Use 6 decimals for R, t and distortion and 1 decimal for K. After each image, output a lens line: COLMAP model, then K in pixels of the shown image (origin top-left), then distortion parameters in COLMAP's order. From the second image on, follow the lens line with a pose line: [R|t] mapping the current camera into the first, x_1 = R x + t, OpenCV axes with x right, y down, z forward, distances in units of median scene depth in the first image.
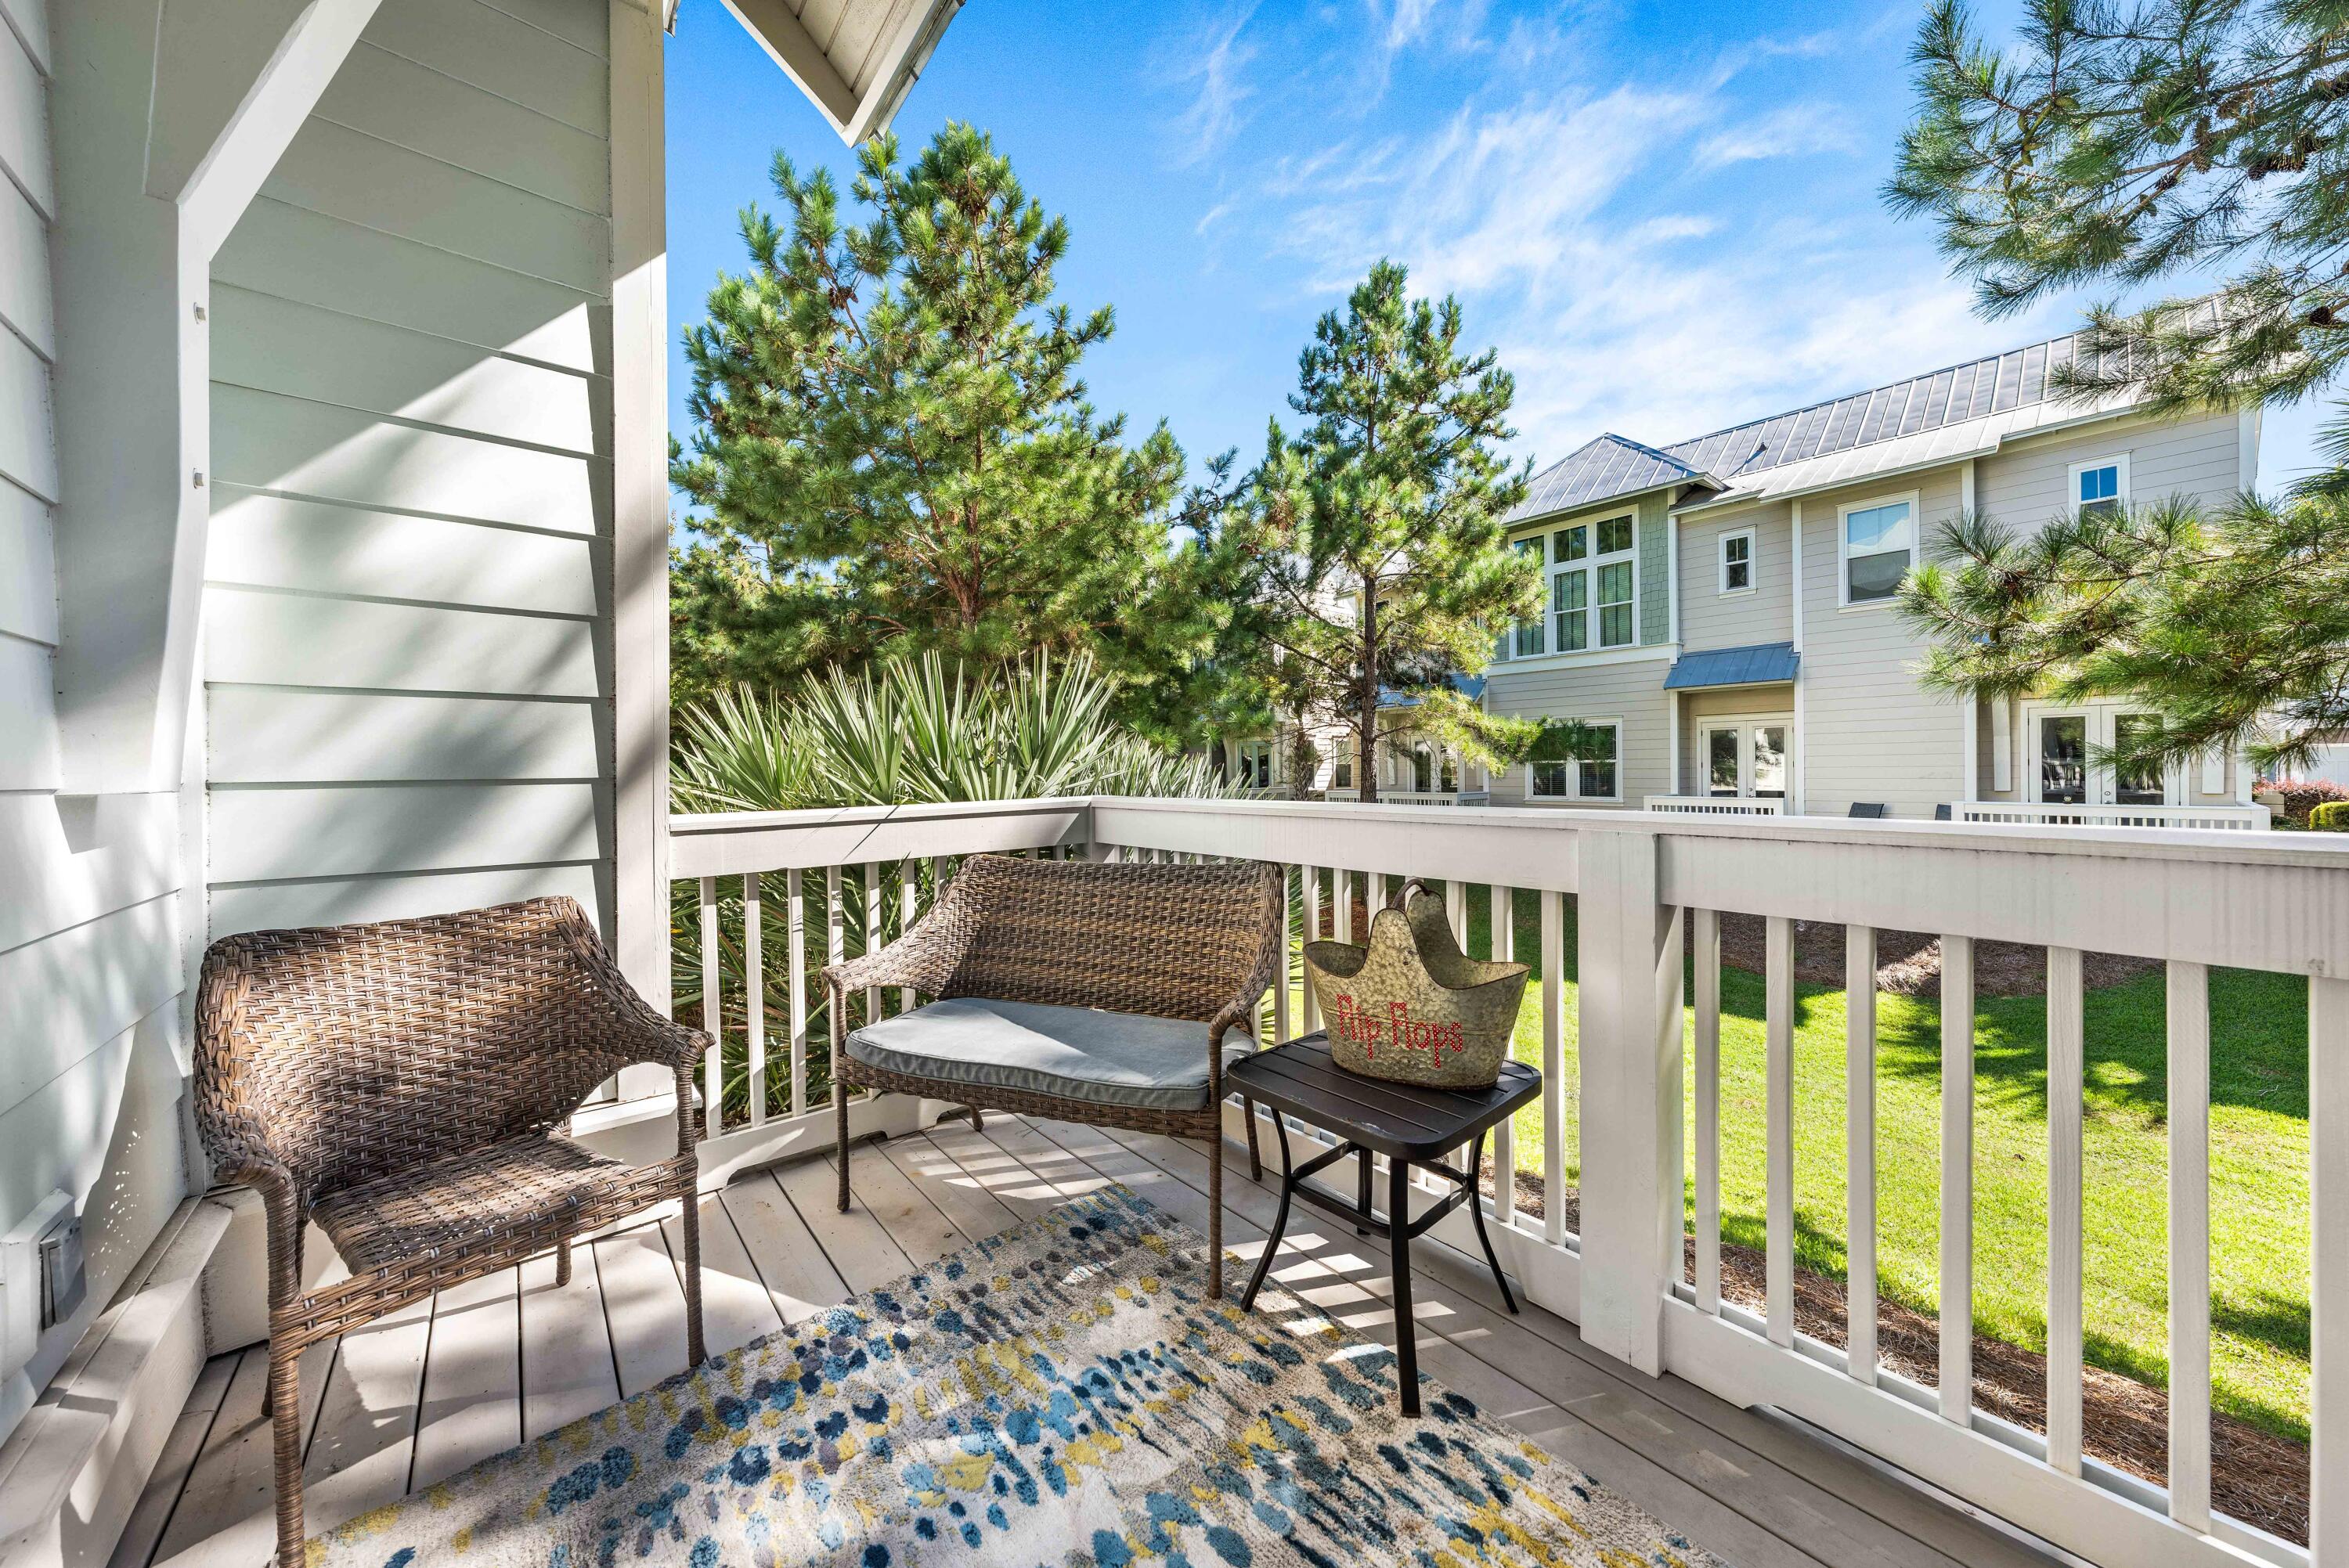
lens RADIAL K [[799.9, 0, 1179.6], [0, 799.9, 776.0], [0, 0, 1]] dist [-0.002109, -0.000074]
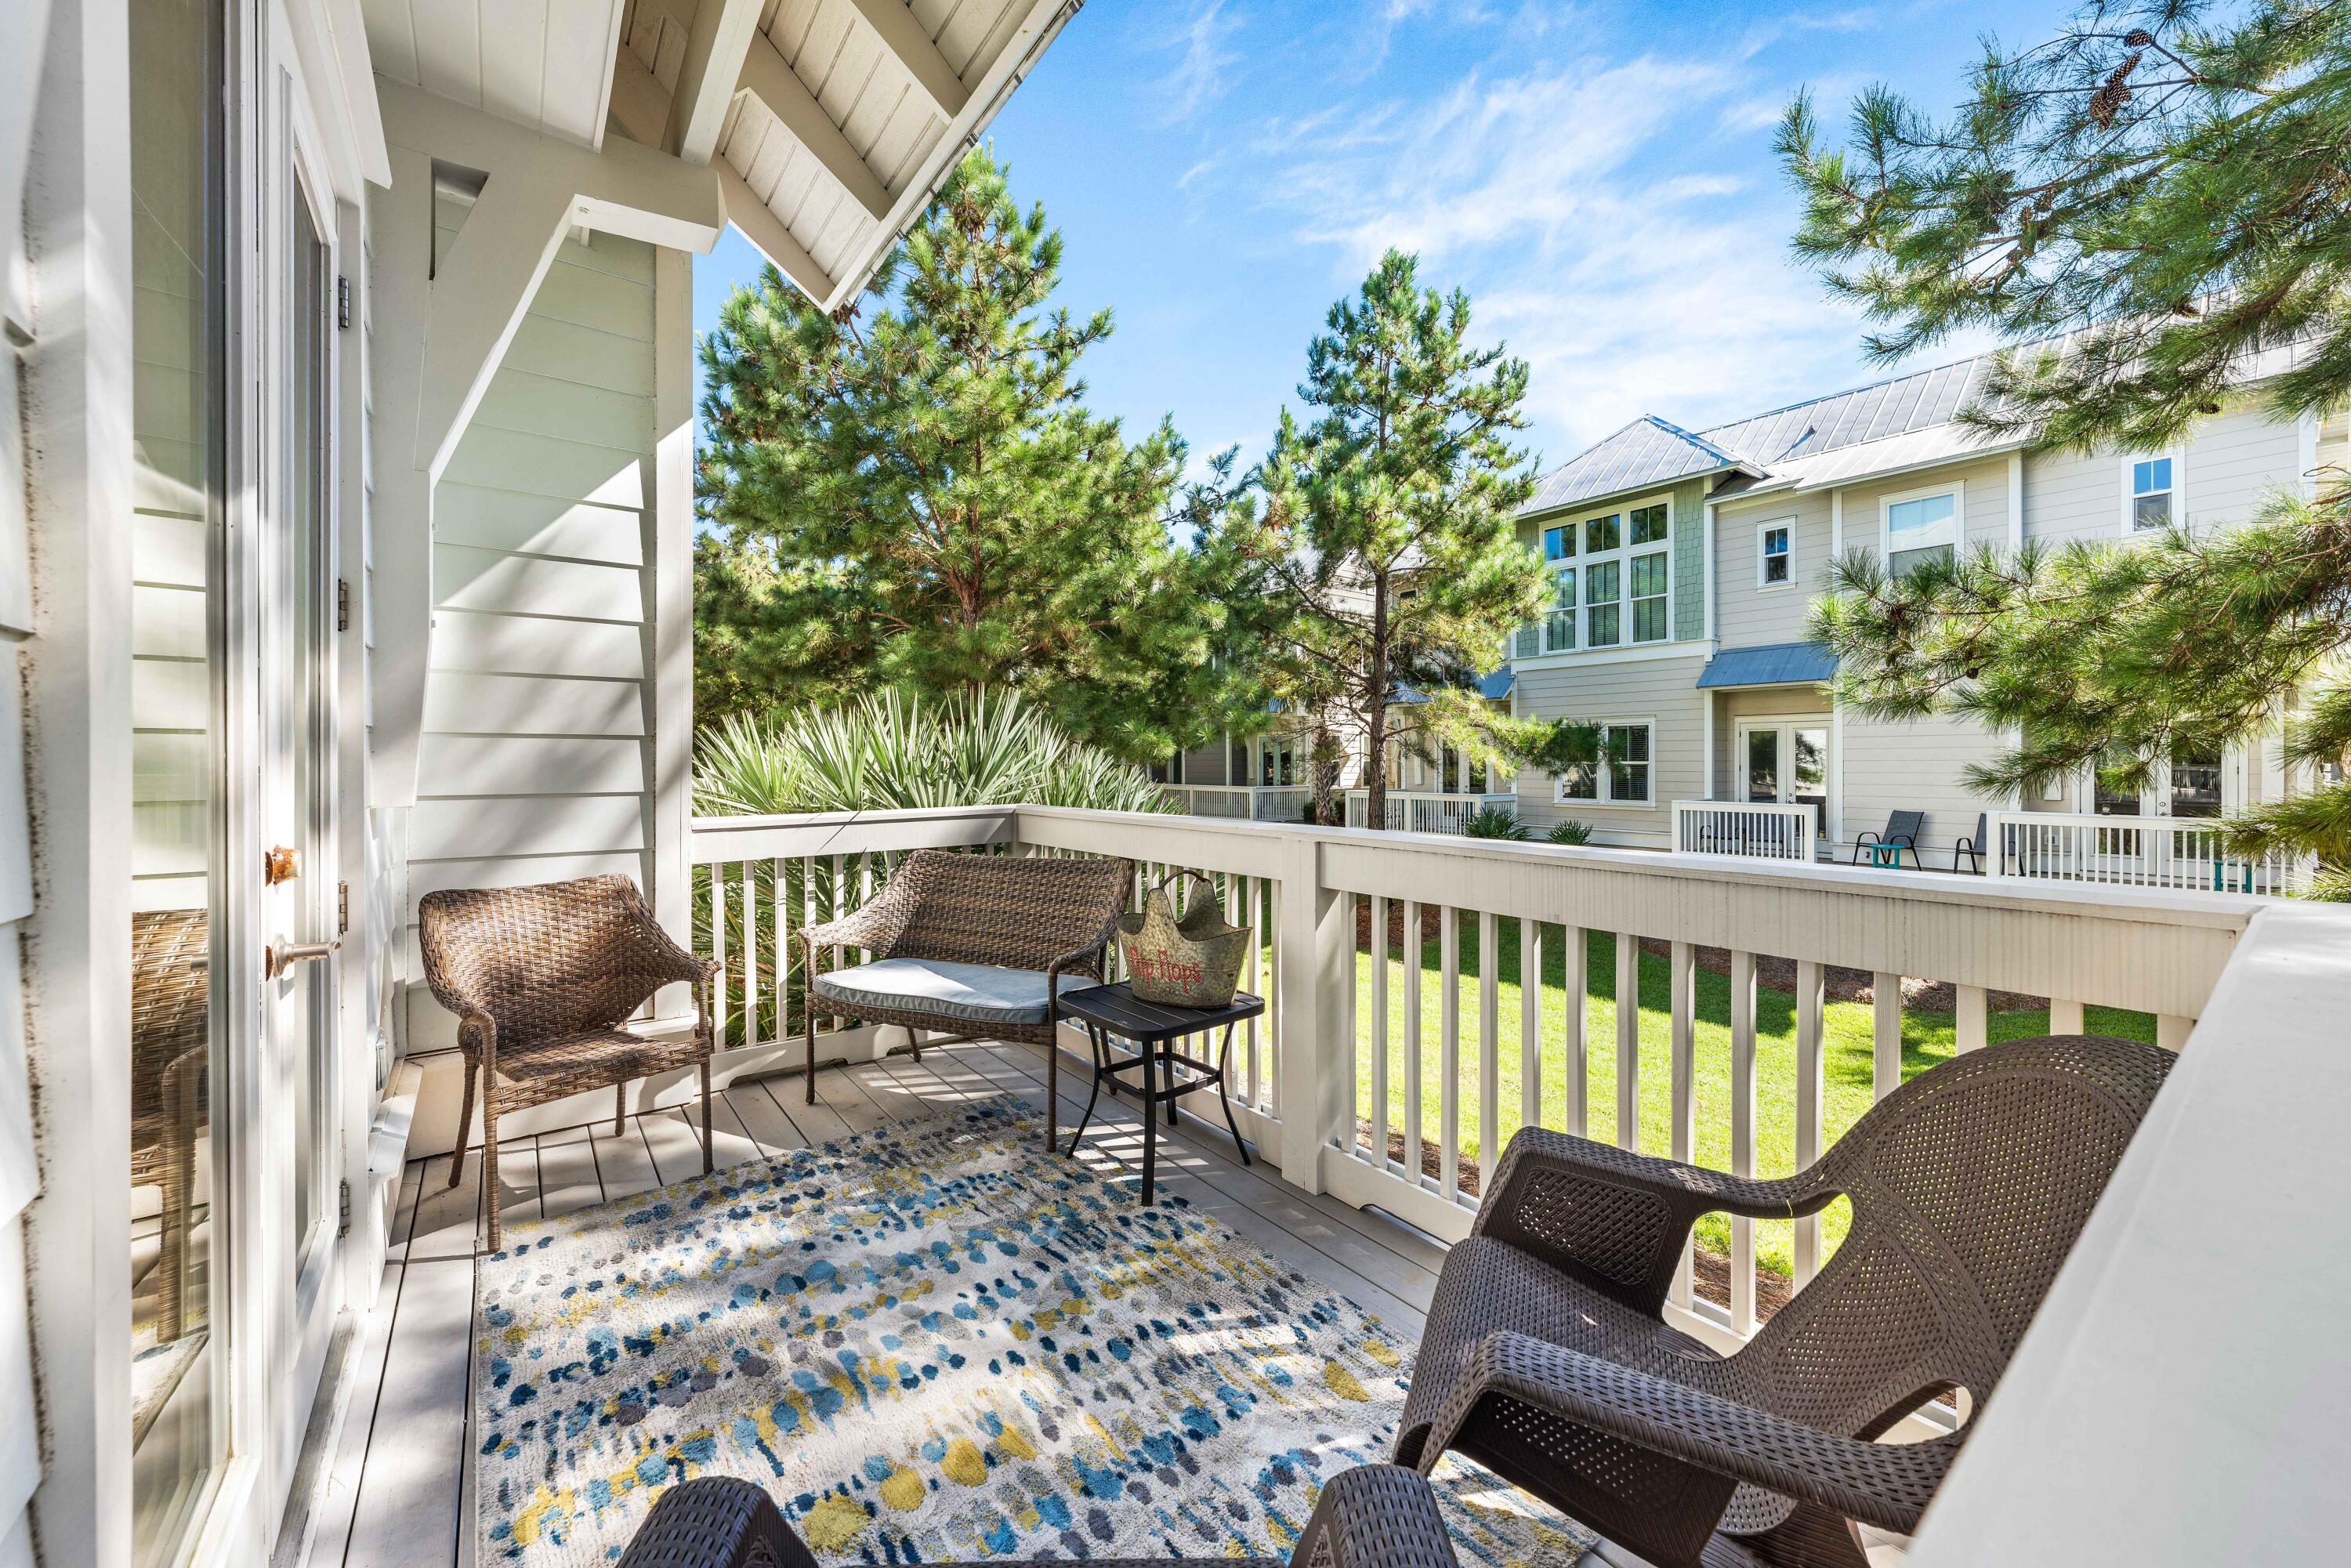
lens RADIAL K [[875.3, 0, 1175.5], [0, 875.3, 767.7], [0, 0, 1]] dist [0.002523, 0.000044]
pose [[0.998828, 0.010374, -0.047265, 0.055989], [-0.010451, 0.999944, -0.001392, -0.009127], [0.047248, 0.001885, 0.998881, -0.098553]]
